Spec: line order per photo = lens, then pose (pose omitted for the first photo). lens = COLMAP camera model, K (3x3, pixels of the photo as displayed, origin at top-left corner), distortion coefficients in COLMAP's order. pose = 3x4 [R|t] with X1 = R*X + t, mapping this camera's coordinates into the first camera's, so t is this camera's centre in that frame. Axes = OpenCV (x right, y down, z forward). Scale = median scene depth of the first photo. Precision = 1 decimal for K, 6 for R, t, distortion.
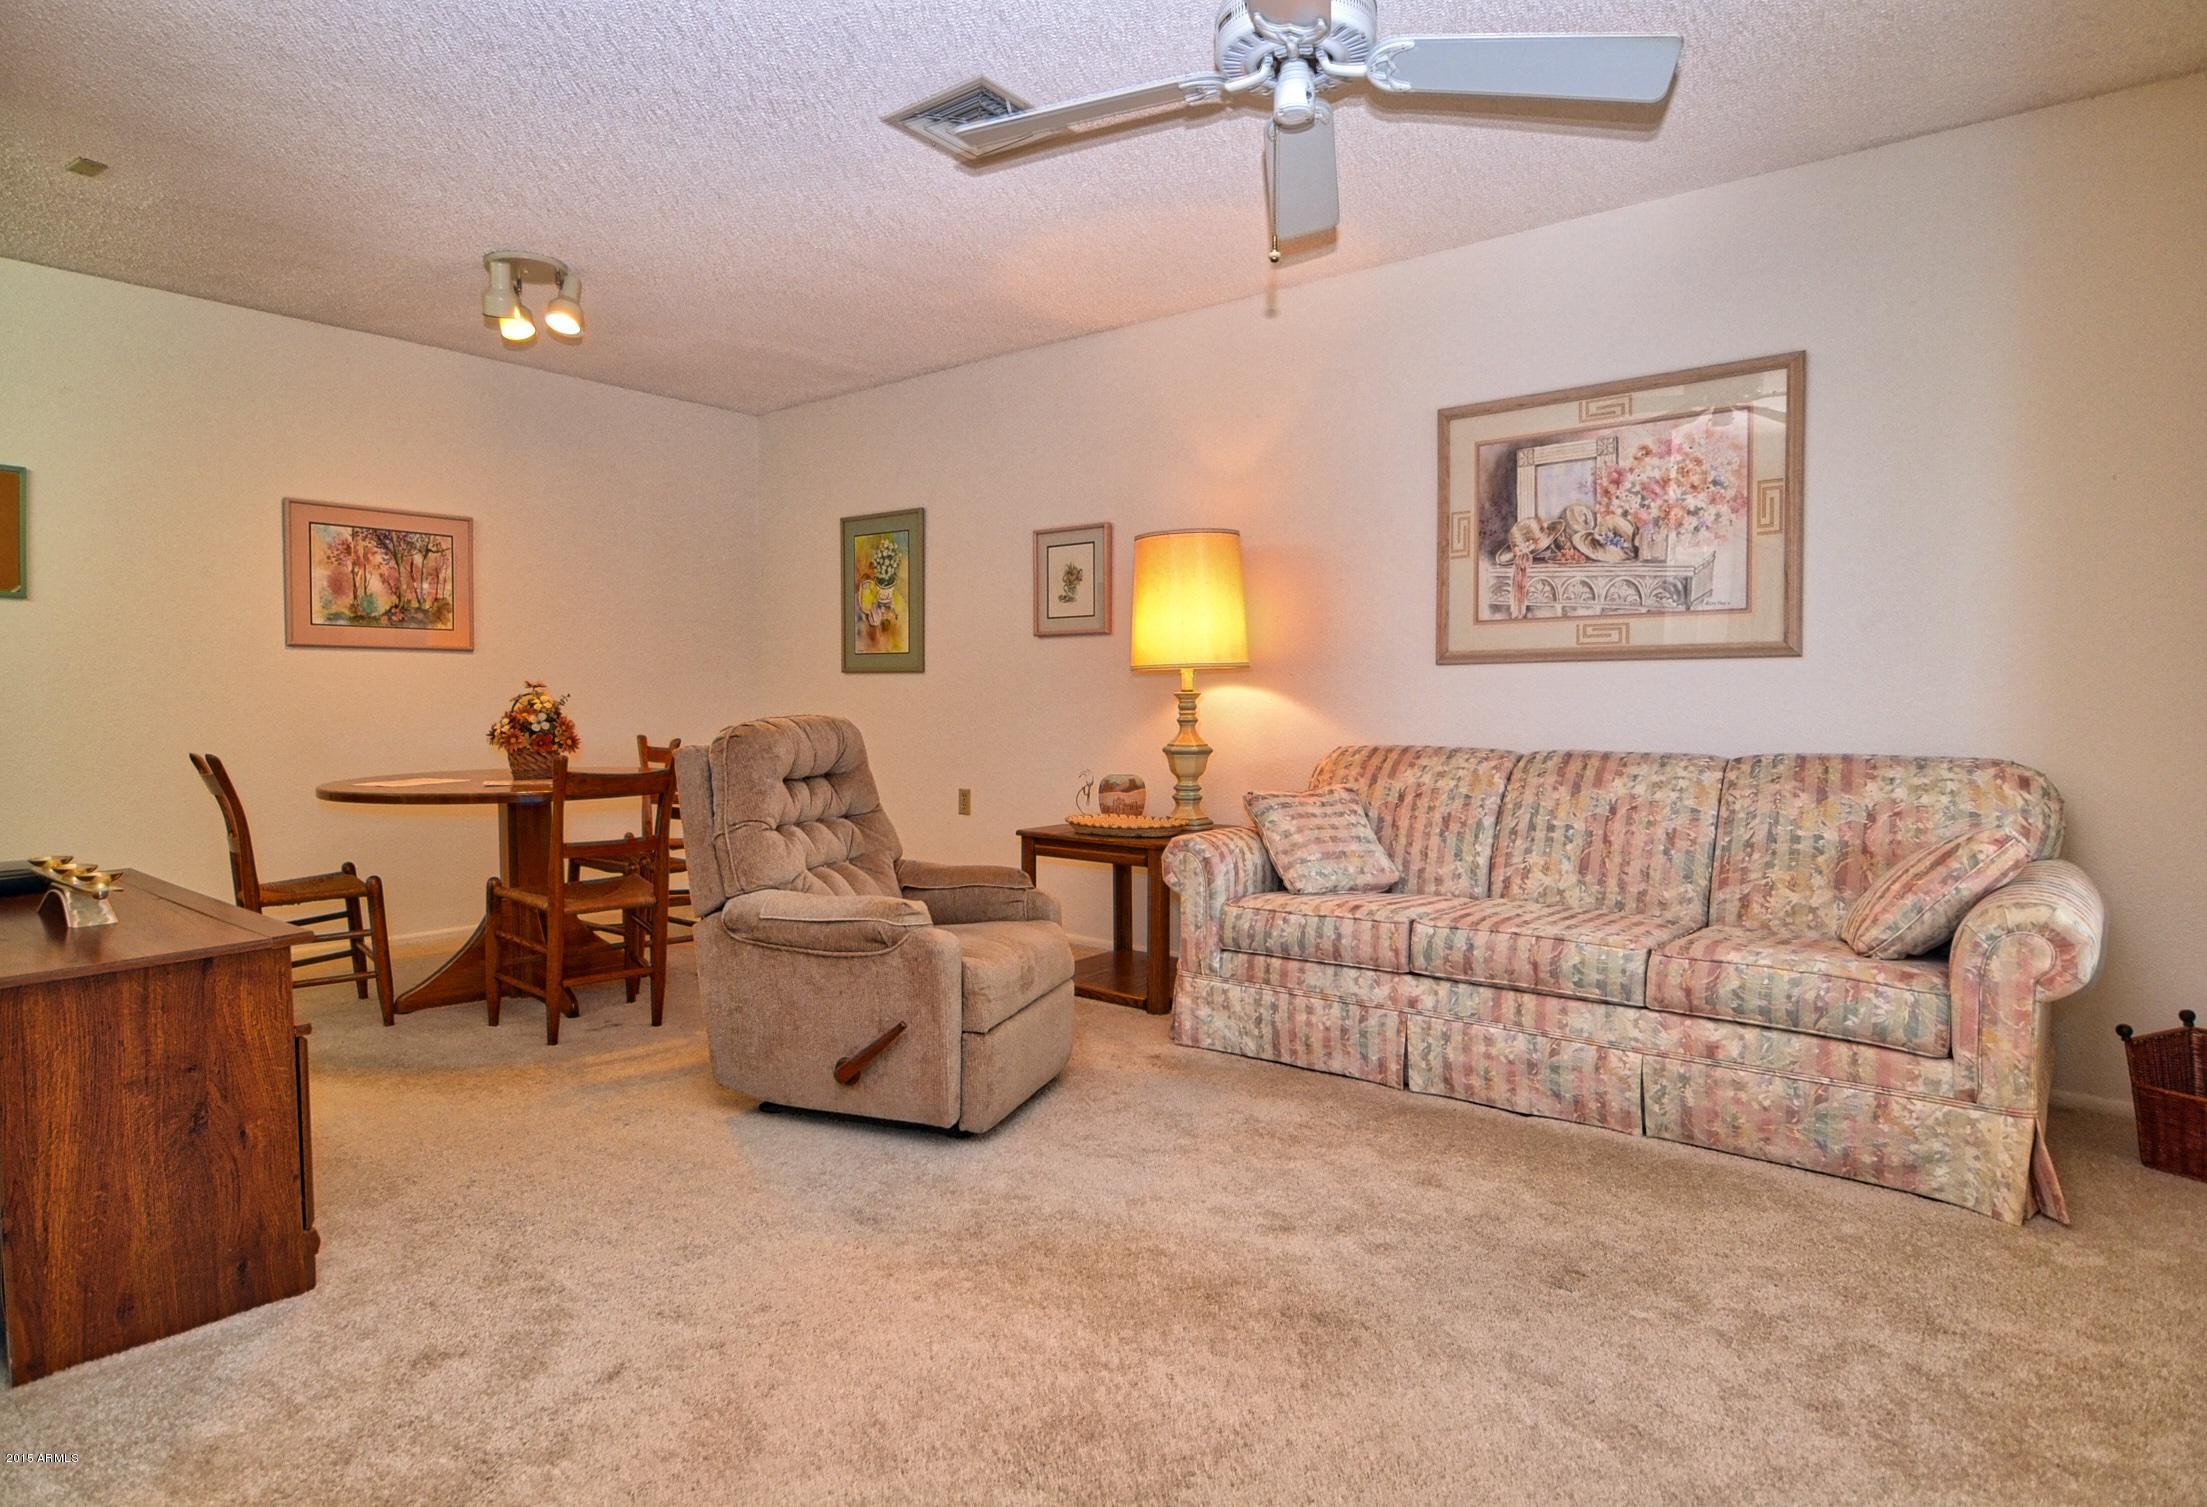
lens RADIAL K [[1234.6, 0, 1042.5], [0, 1234.6, 748.0], [0, 0, 1]] dist [-0.006436, -0.008834]
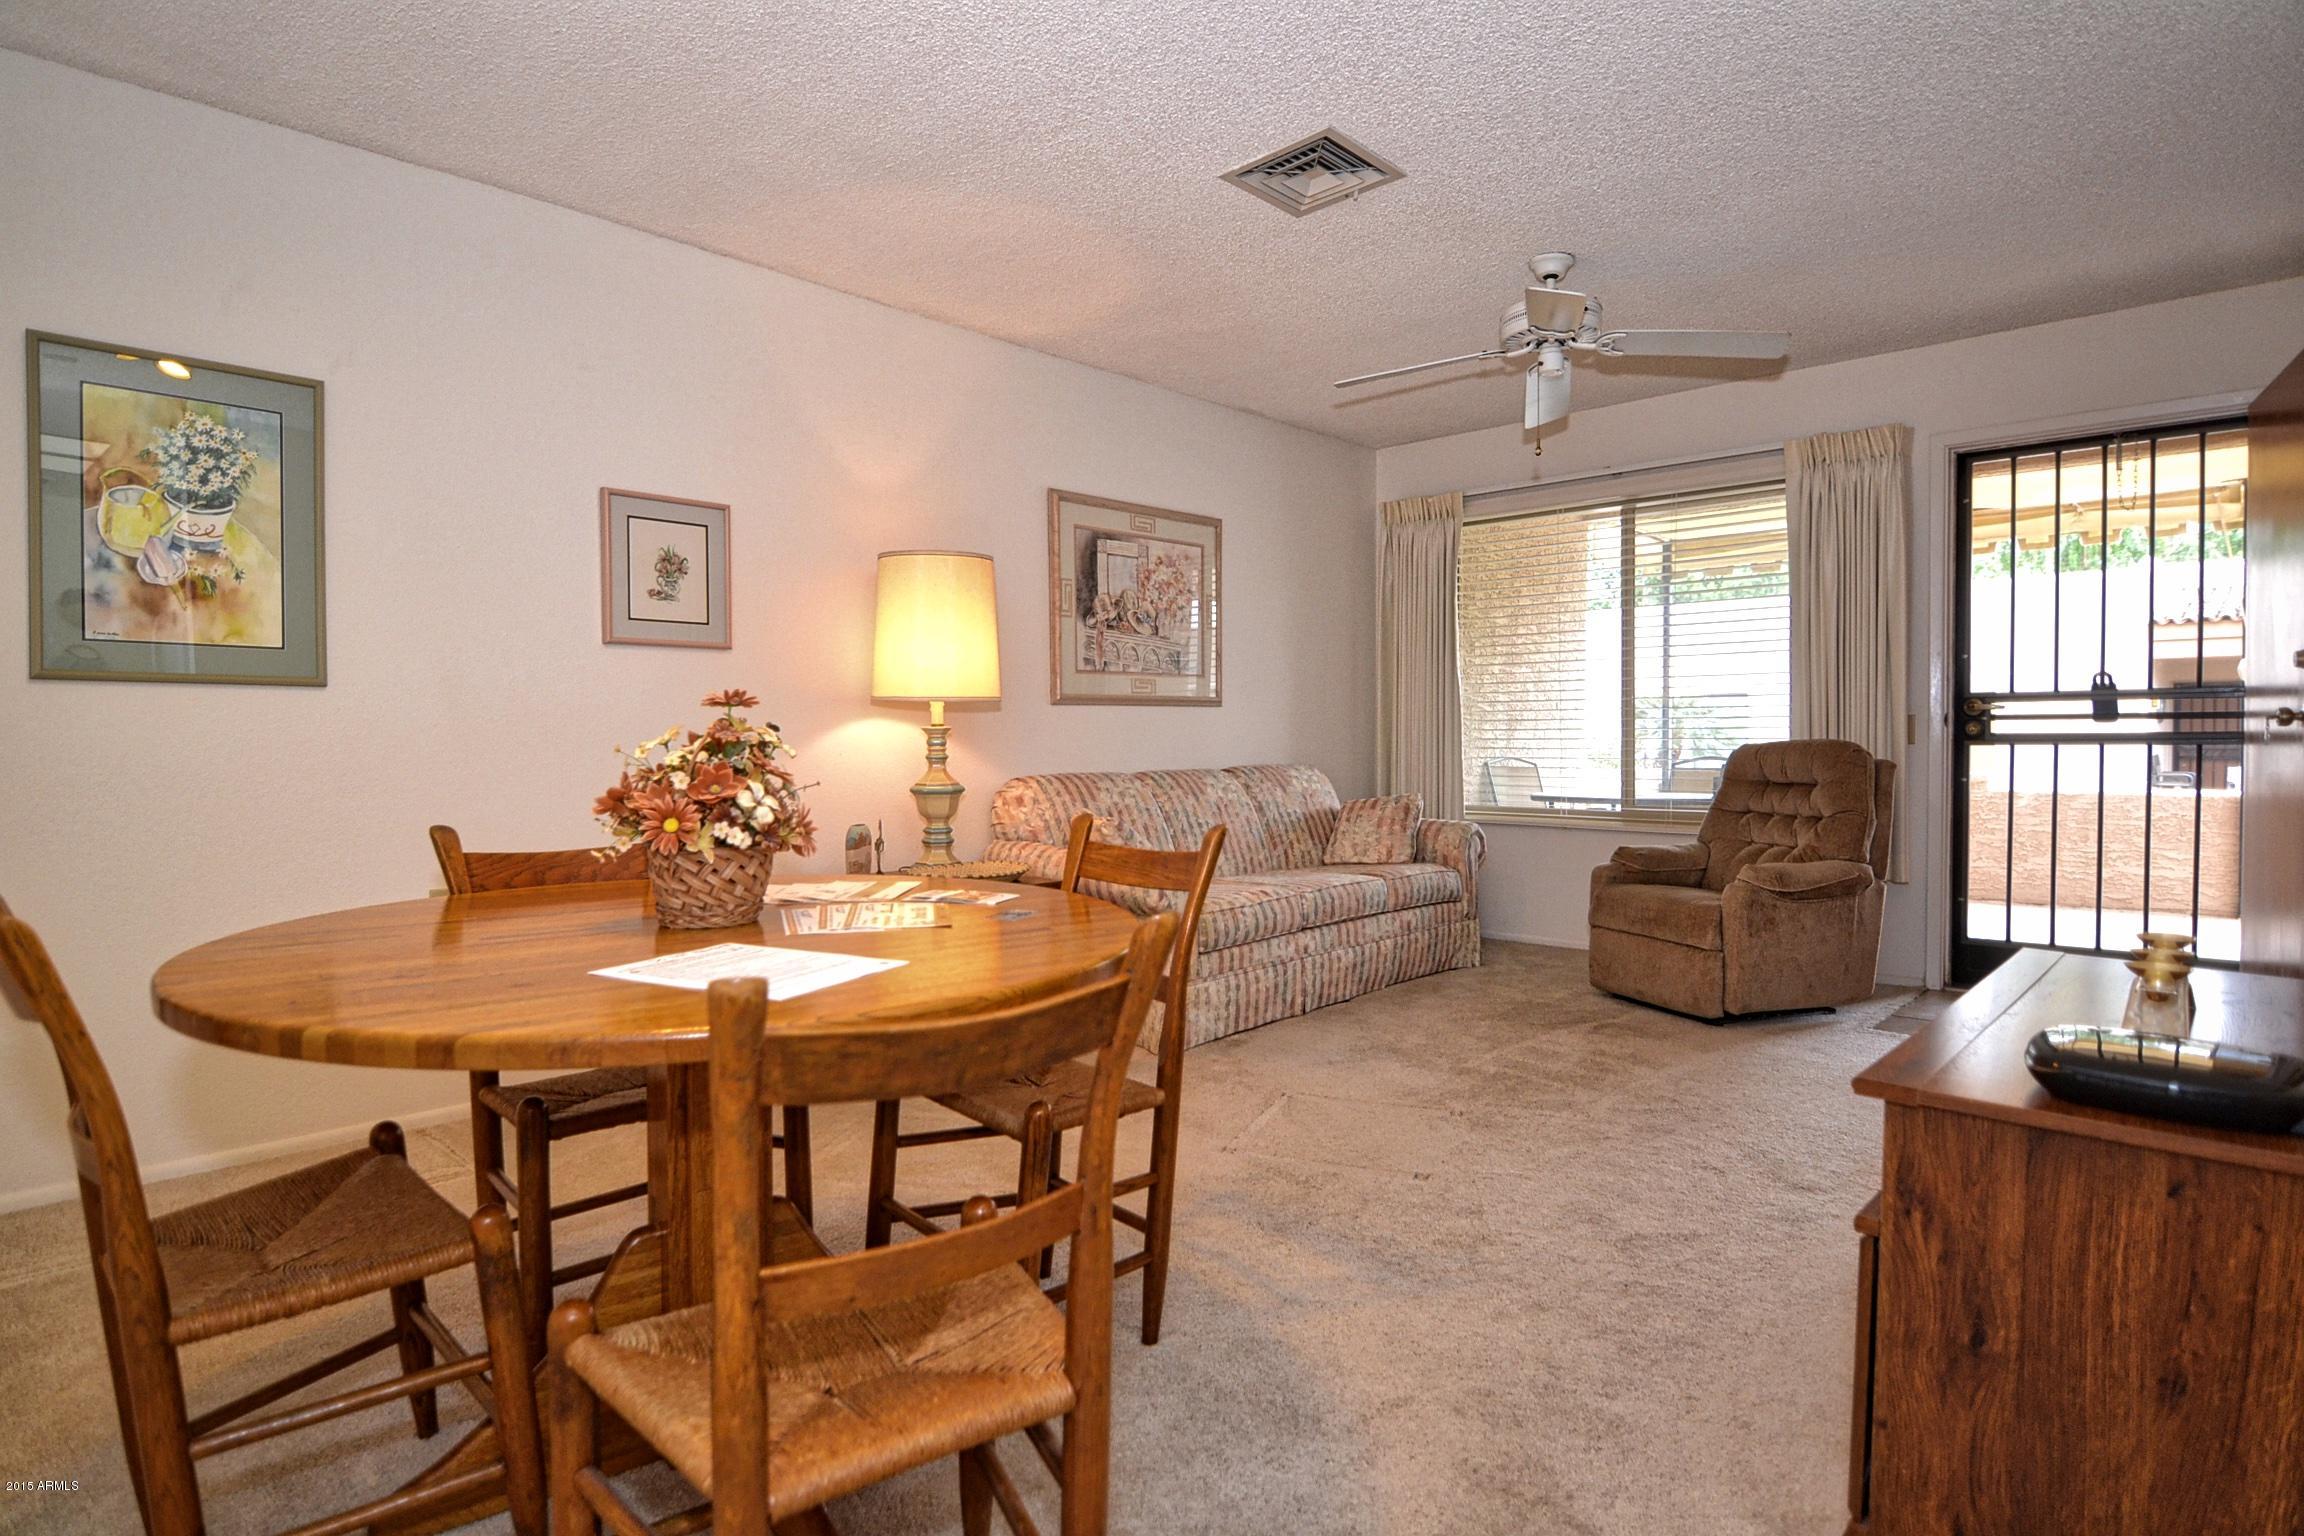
lens RADIAL K [[1234.8, 0, 1150.4], [0, 1234.8, 767.6], [0, 0, 1]] dist [-0.003348, -0.012350]
pose [[0.042131, -0.027228, 0.998741, -0.935326], [0.044611, 0.998683, 0.025345, -0.036468], [-0.998116, 0.043487, 0.043290, 0.940311]]
